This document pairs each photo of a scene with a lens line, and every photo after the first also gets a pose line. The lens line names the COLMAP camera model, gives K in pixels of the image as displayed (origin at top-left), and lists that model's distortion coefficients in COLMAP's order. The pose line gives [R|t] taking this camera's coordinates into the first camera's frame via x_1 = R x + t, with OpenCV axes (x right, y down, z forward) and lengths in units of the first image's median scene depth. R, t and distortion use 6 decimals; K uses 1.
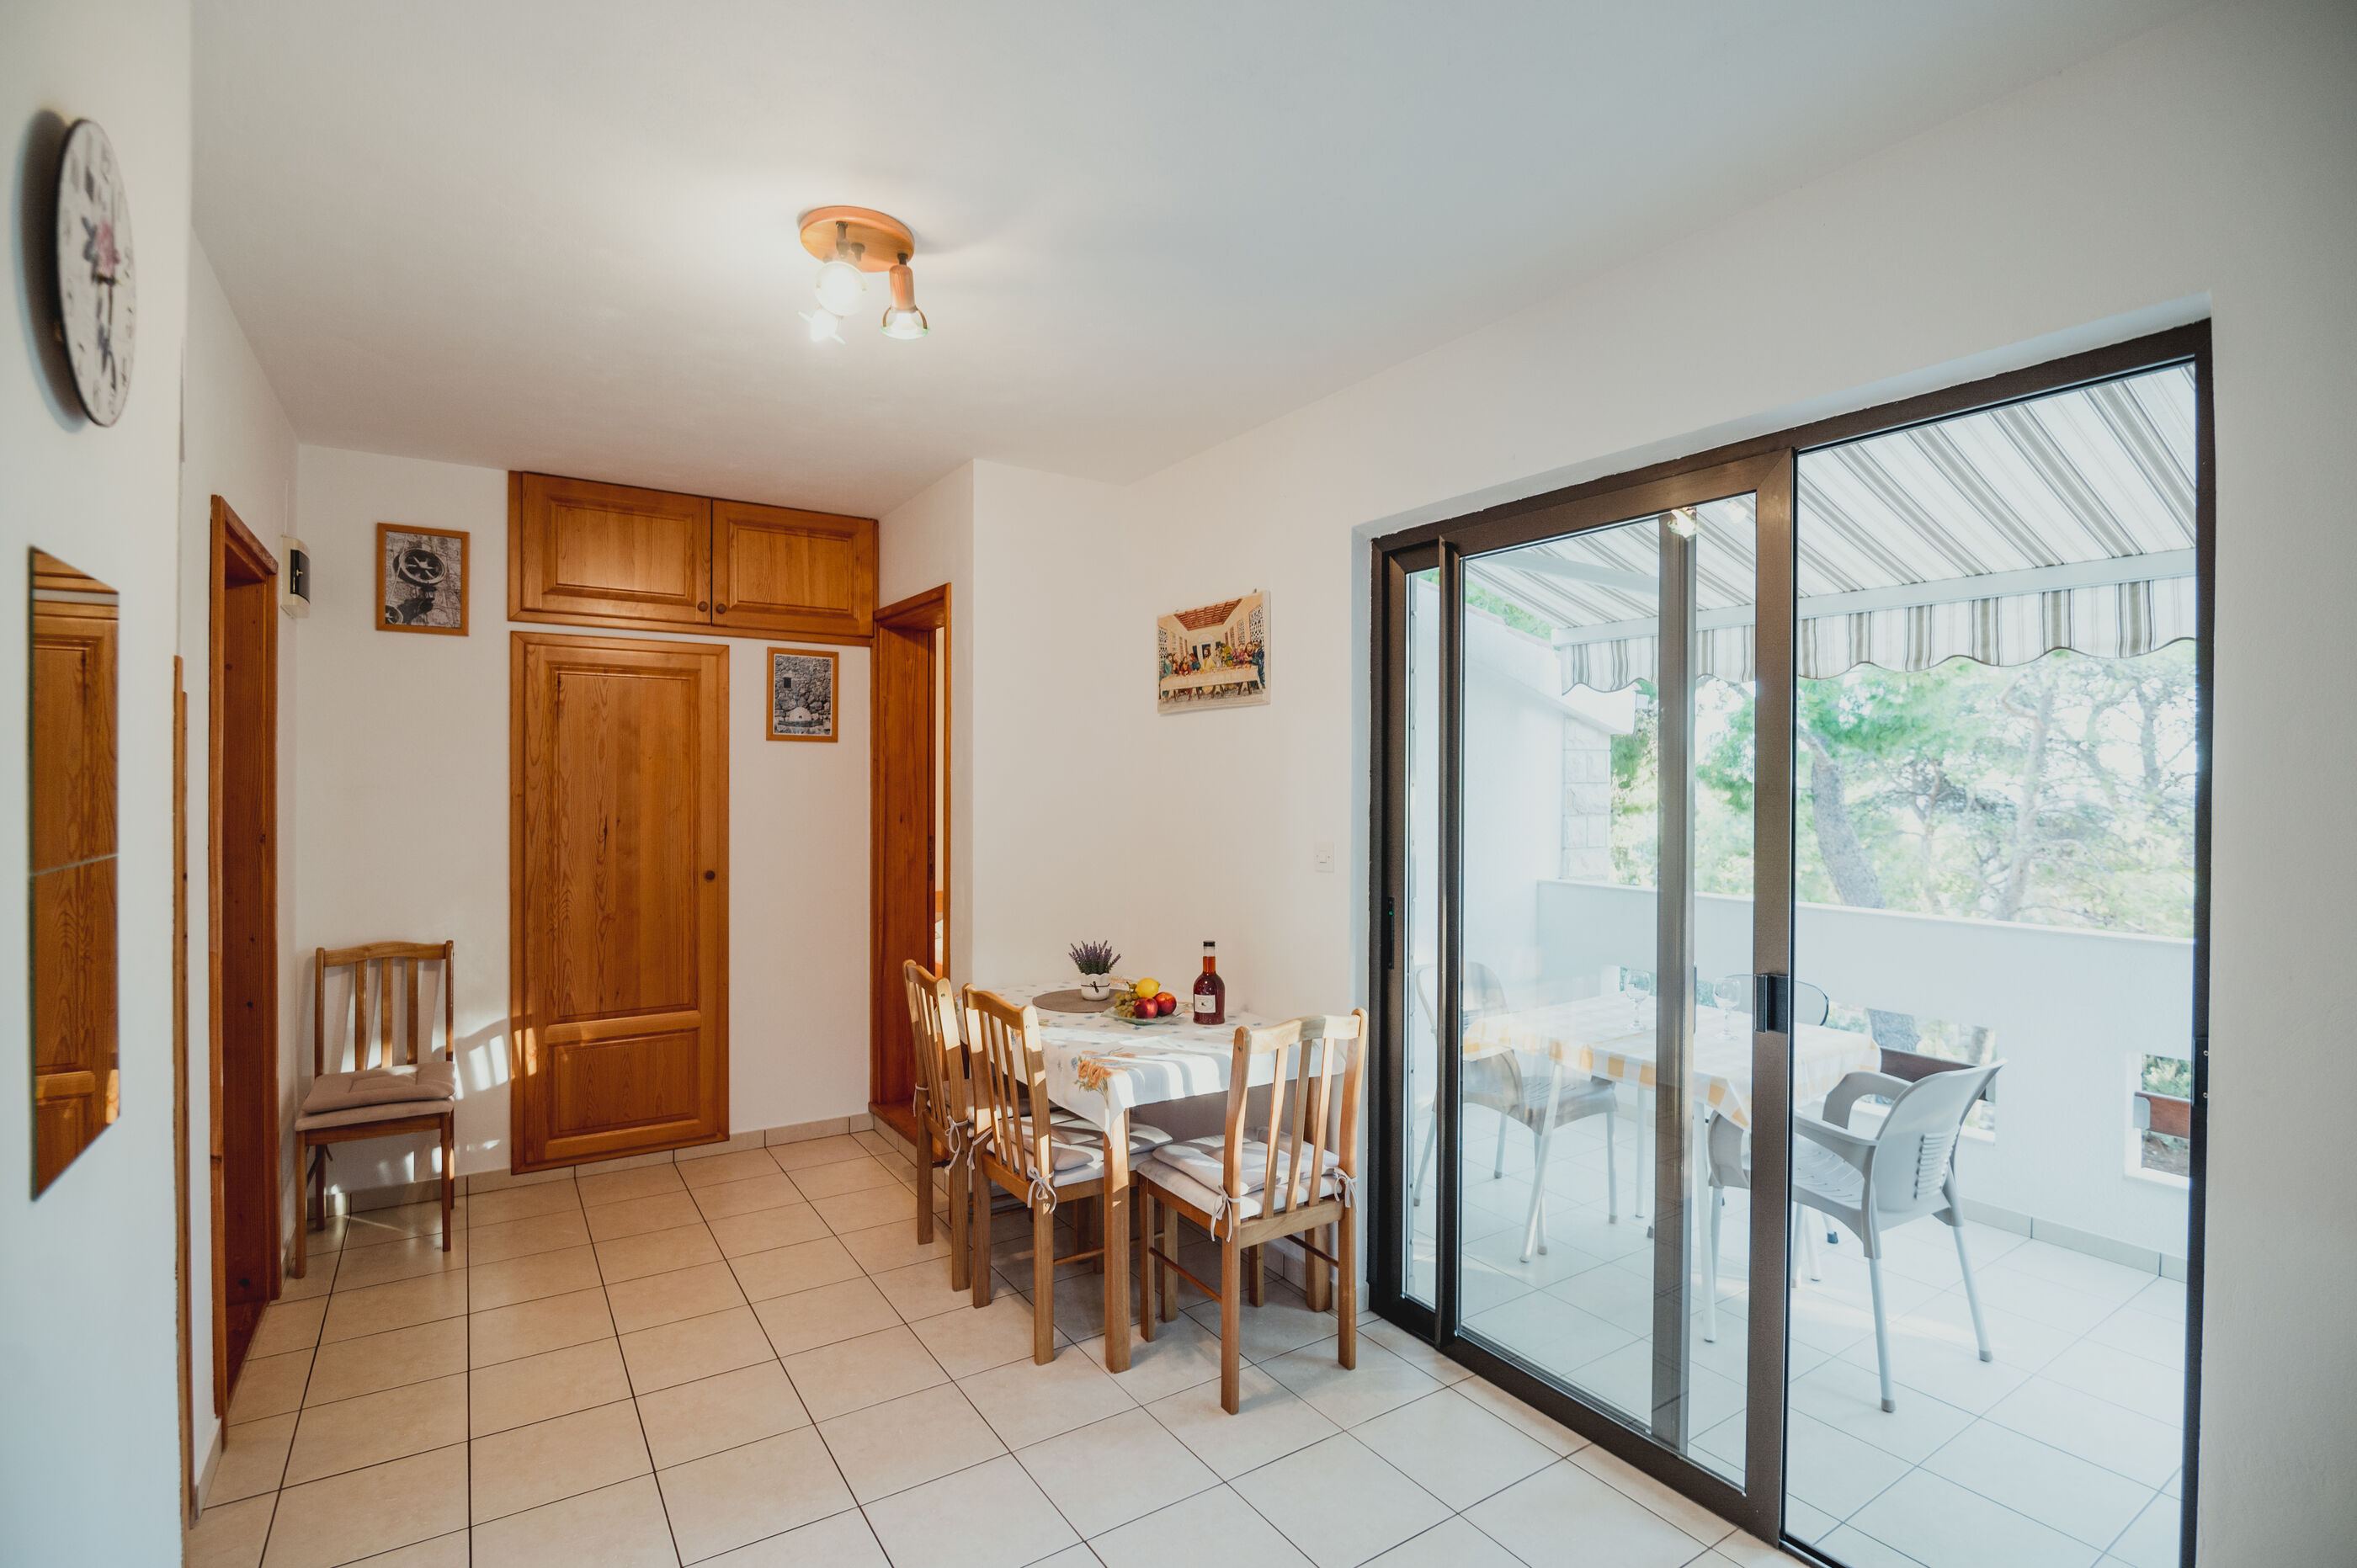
lens RADIAL K [[1091.0, 0, 1174.0], [0, 1091.0, 781.2], [0, 0, 1]] dist [-0.018643, -0.000337]
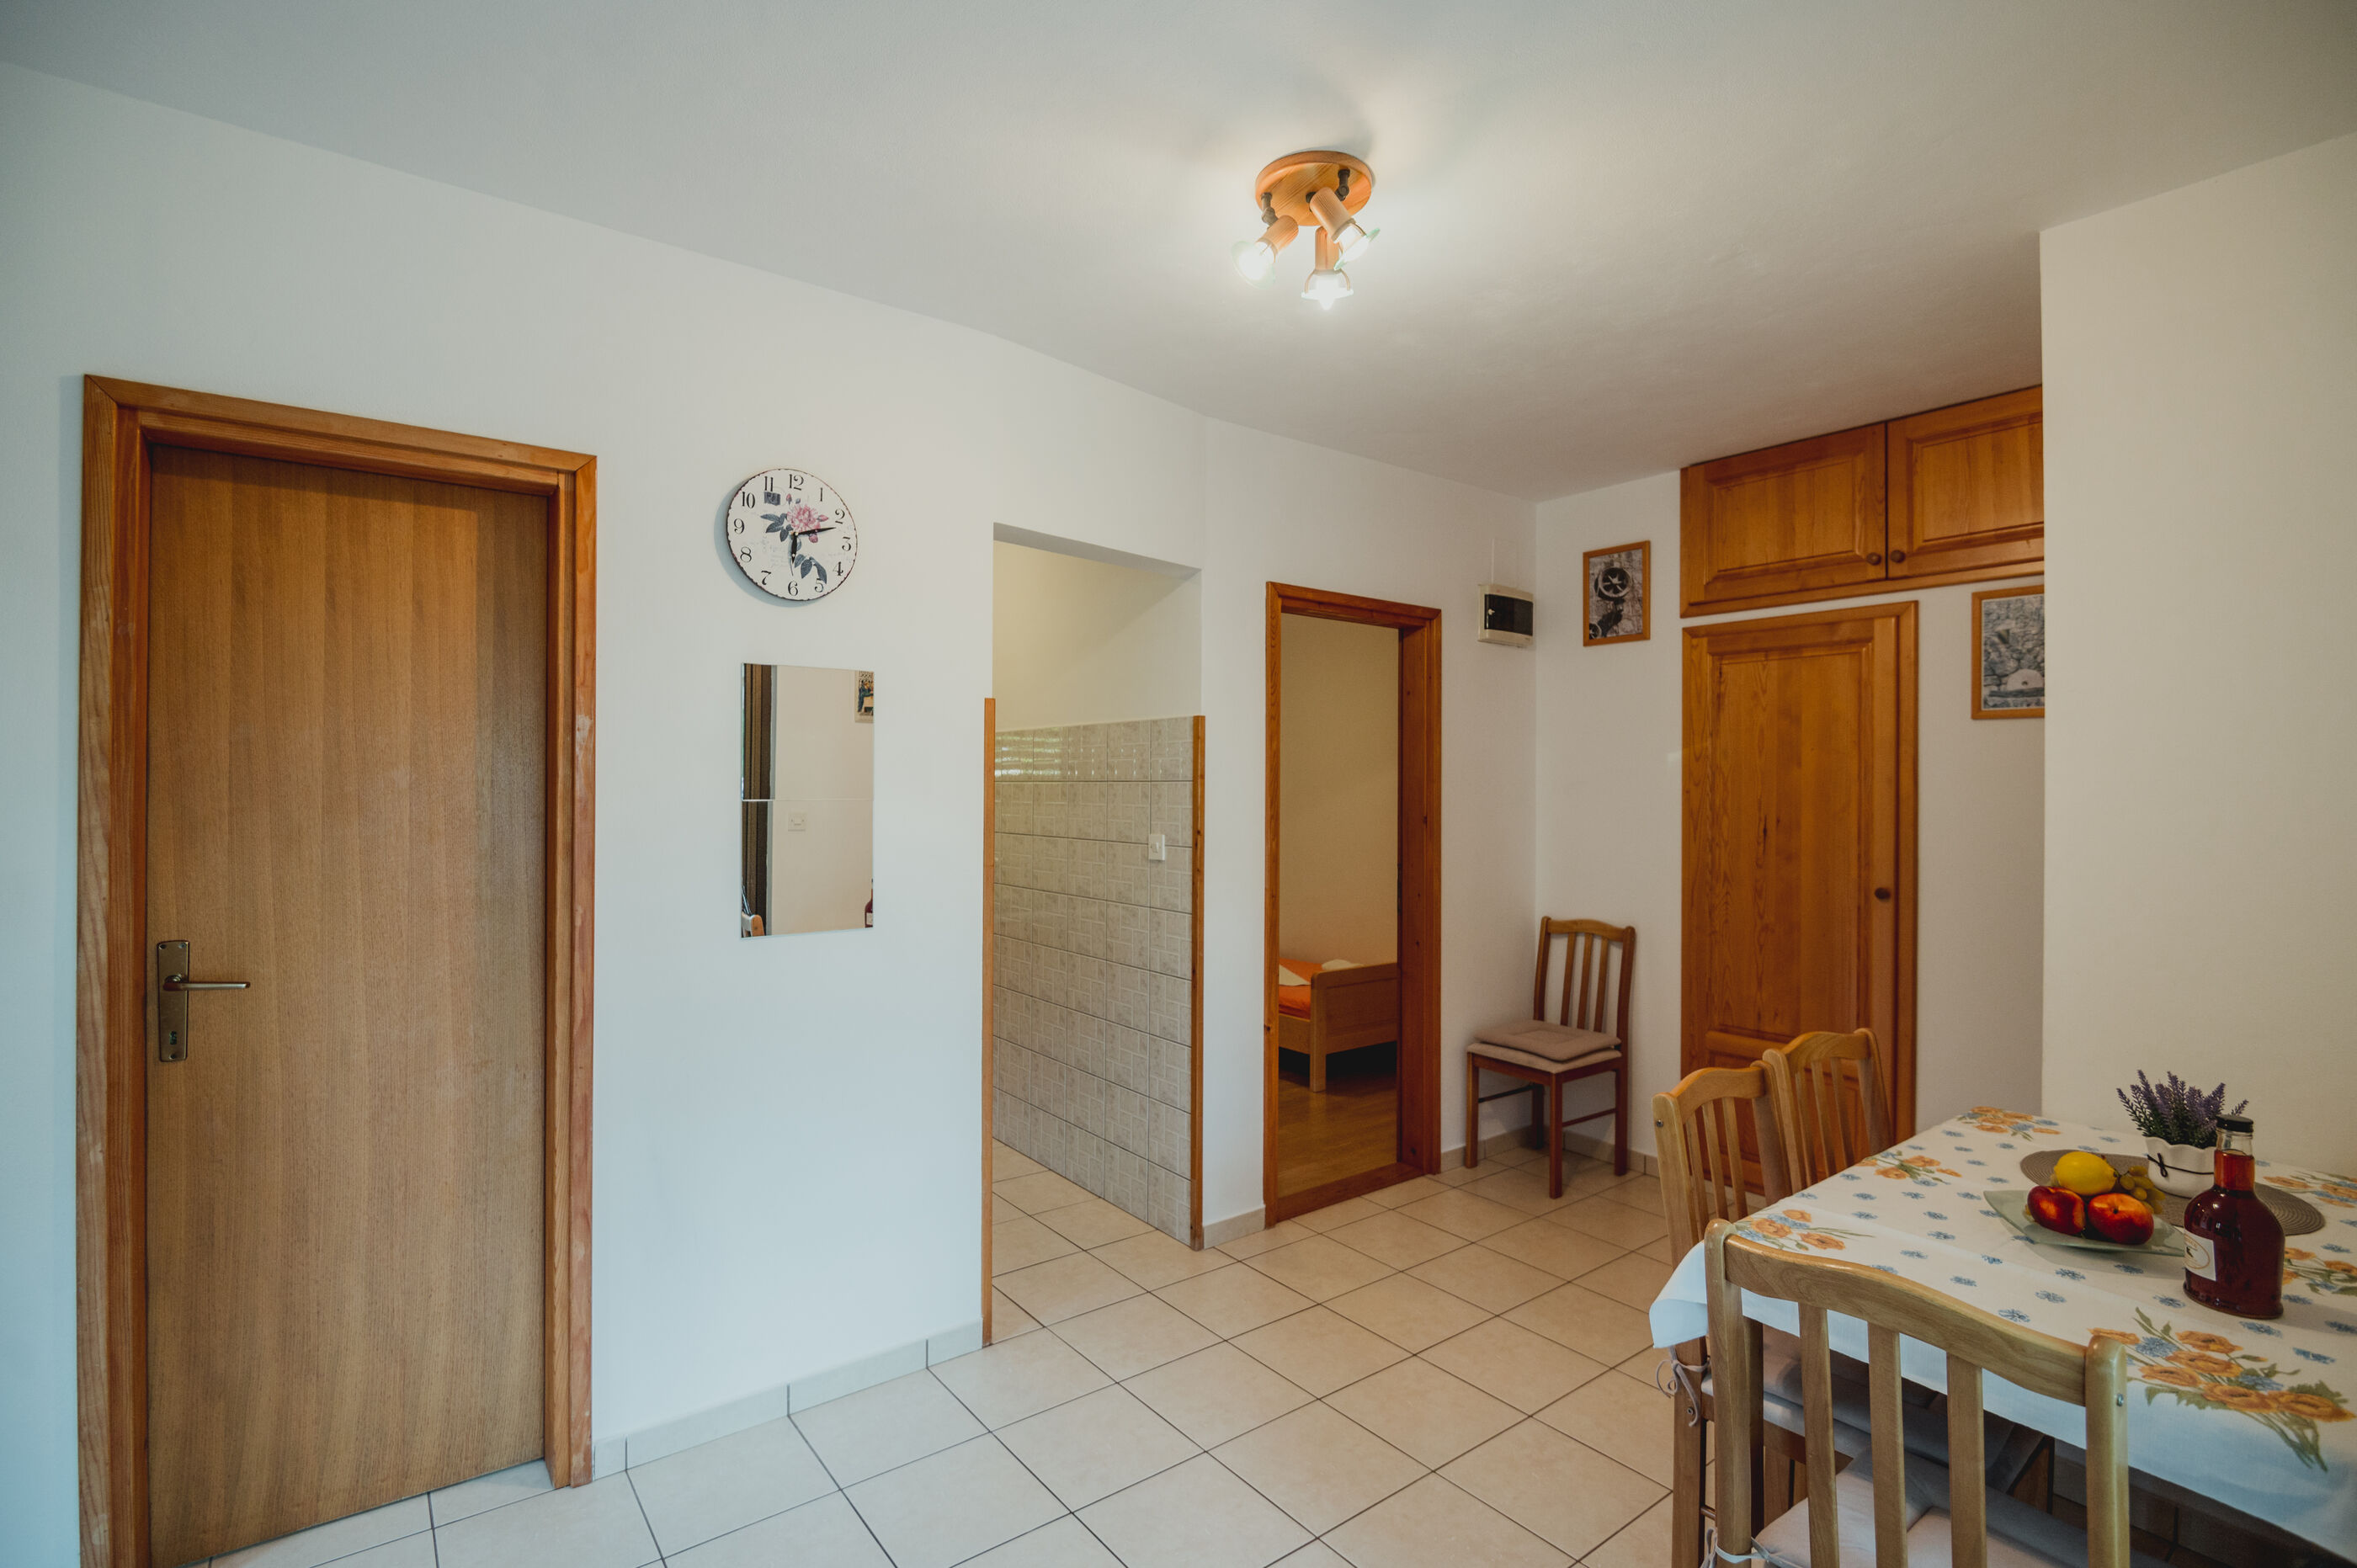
lens RADIAL K [[1084.6, 0, 1165.9], [0, 1084.6, 785.5], [0, 0, 1]] dist [0.001344, -0.012649]
pose [[0.064052, -0.005549, -0.997931, 0.375474], [-0.005017, 0.999970, -0.005882, 0.016501], [0.997934, 0.005383, 0.064022, 0.477696]]
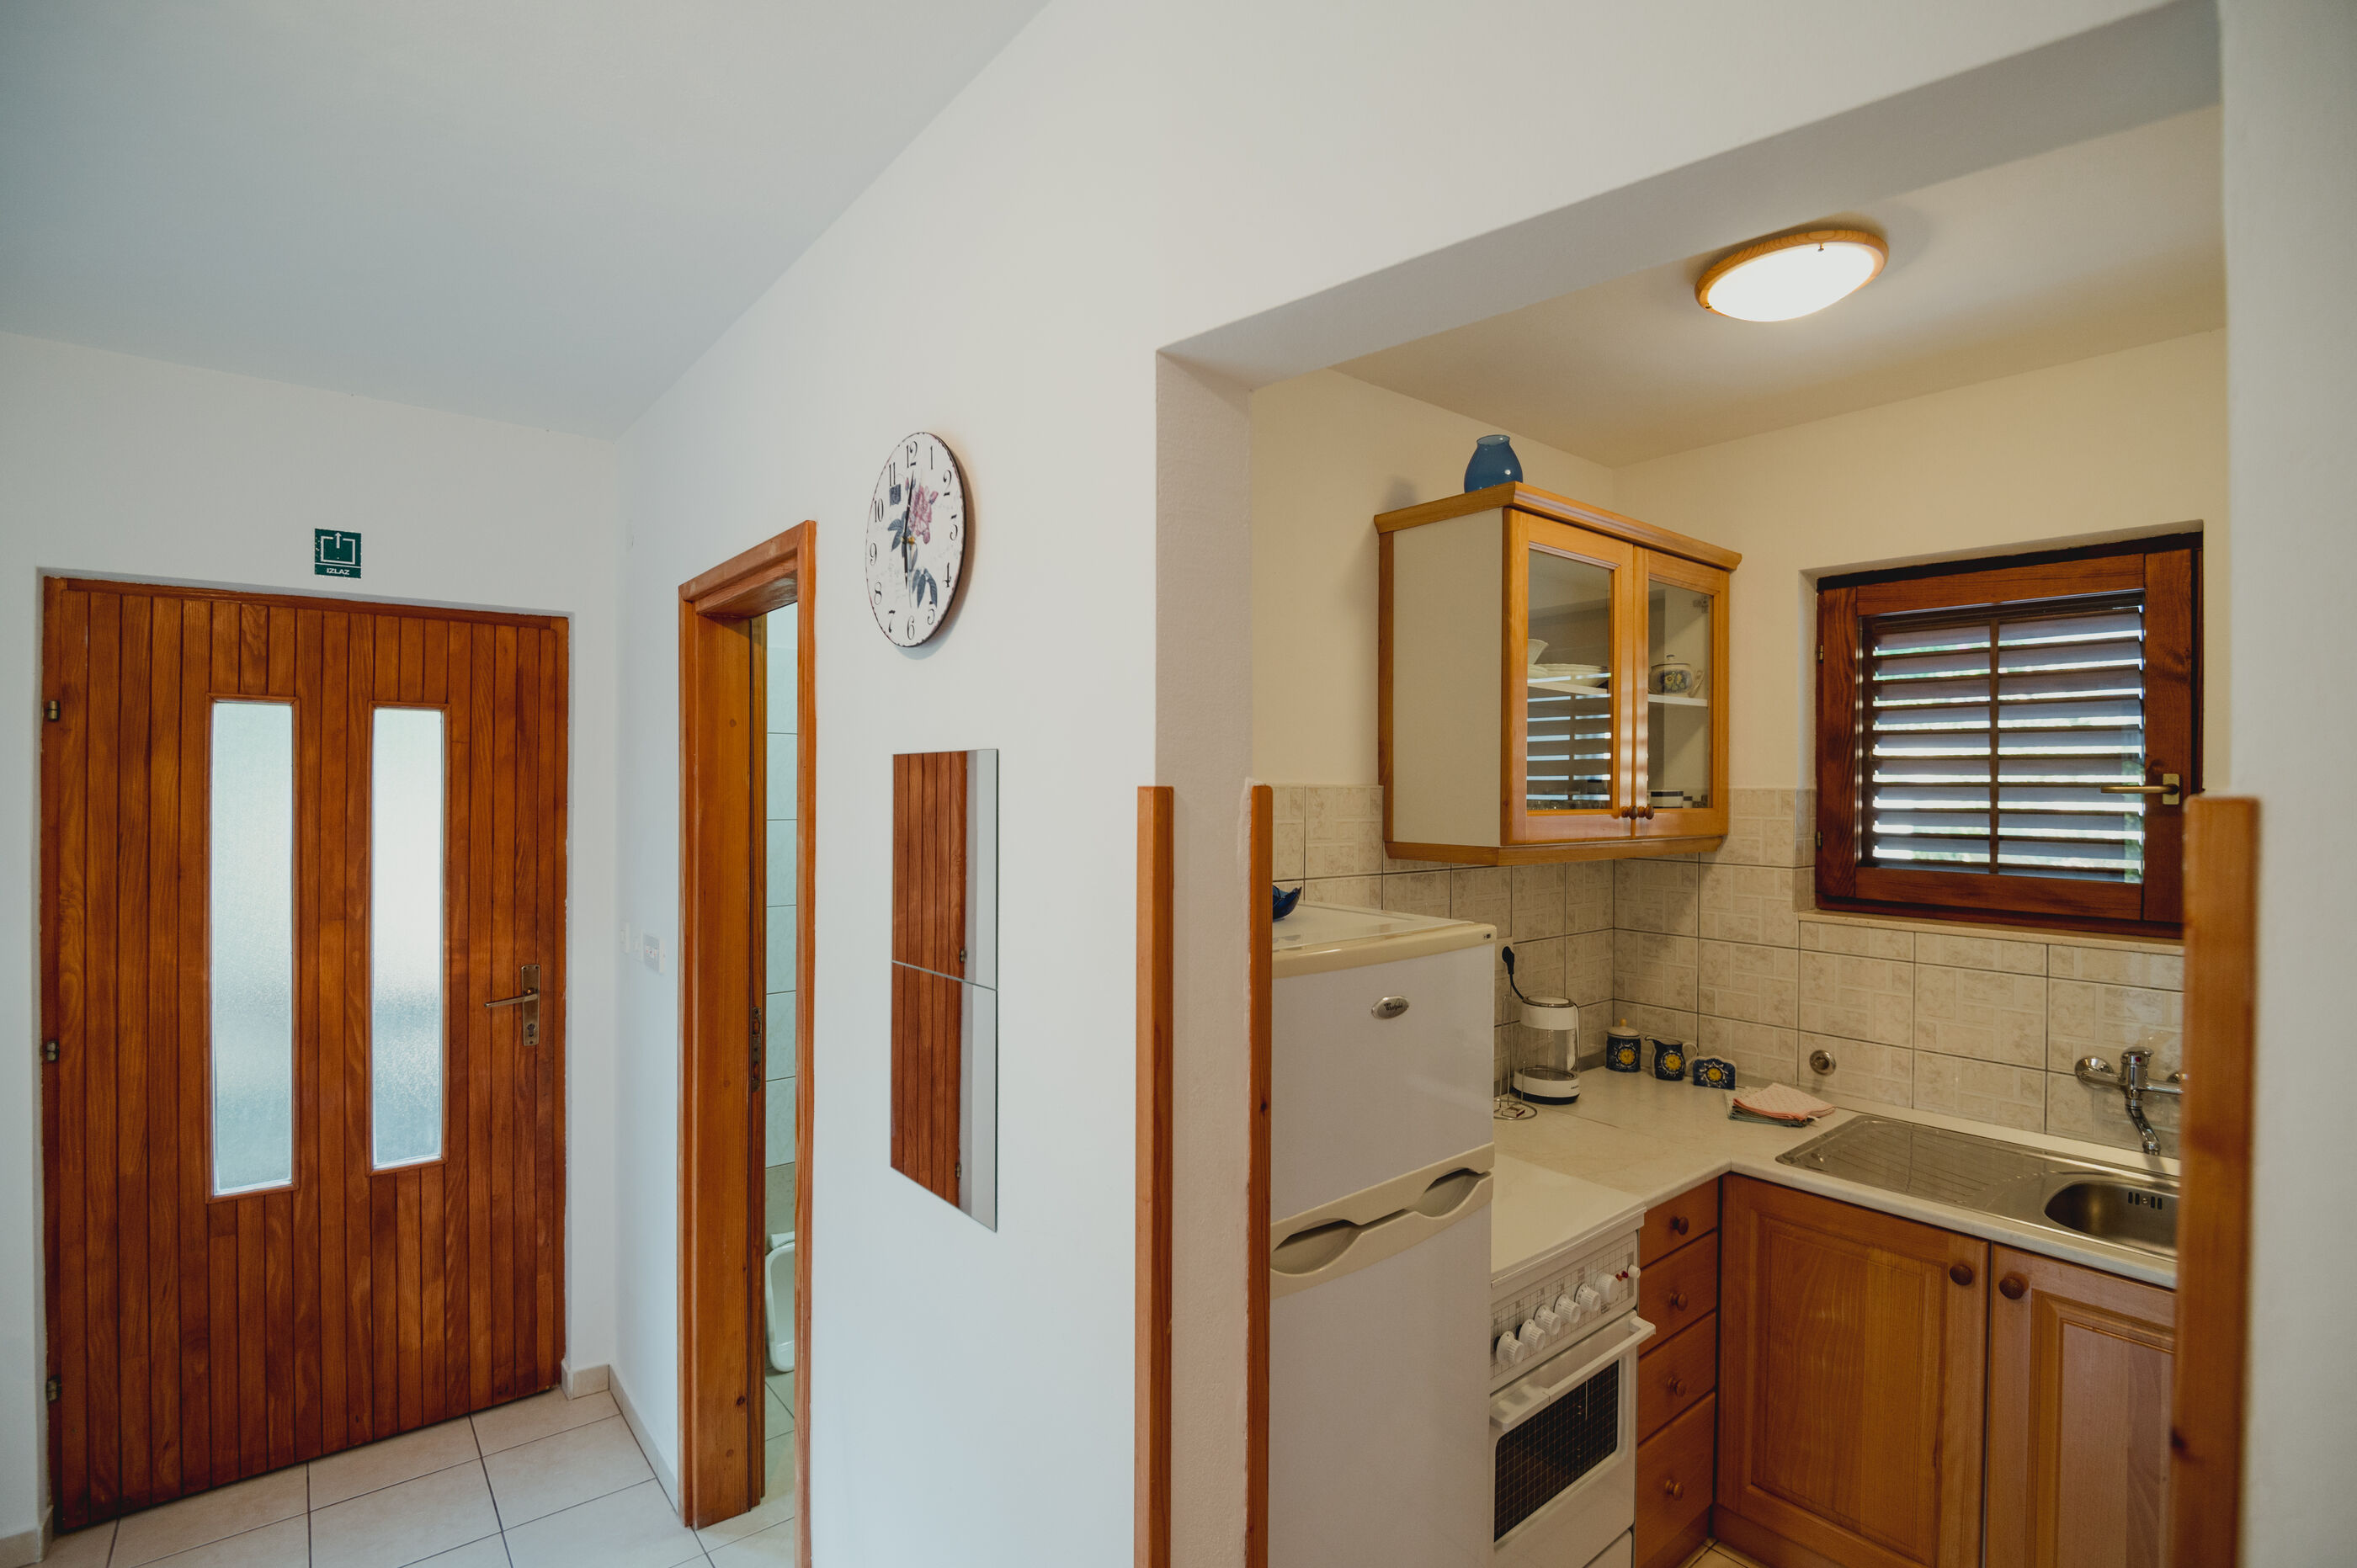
lens RADIAL K [[1091.0, 0, 1174.0], [0, 1091.0, 781.2], [0, 0, 1]] dist [-0.018643, -0.000337]
pose [[-0.994653, -0.008773, -0.102896, -0.347405], [-0.008373, 0.999956, -0.004313, -0.047194], [0.102929, -0.003429, -0.994683, 0.706945]]
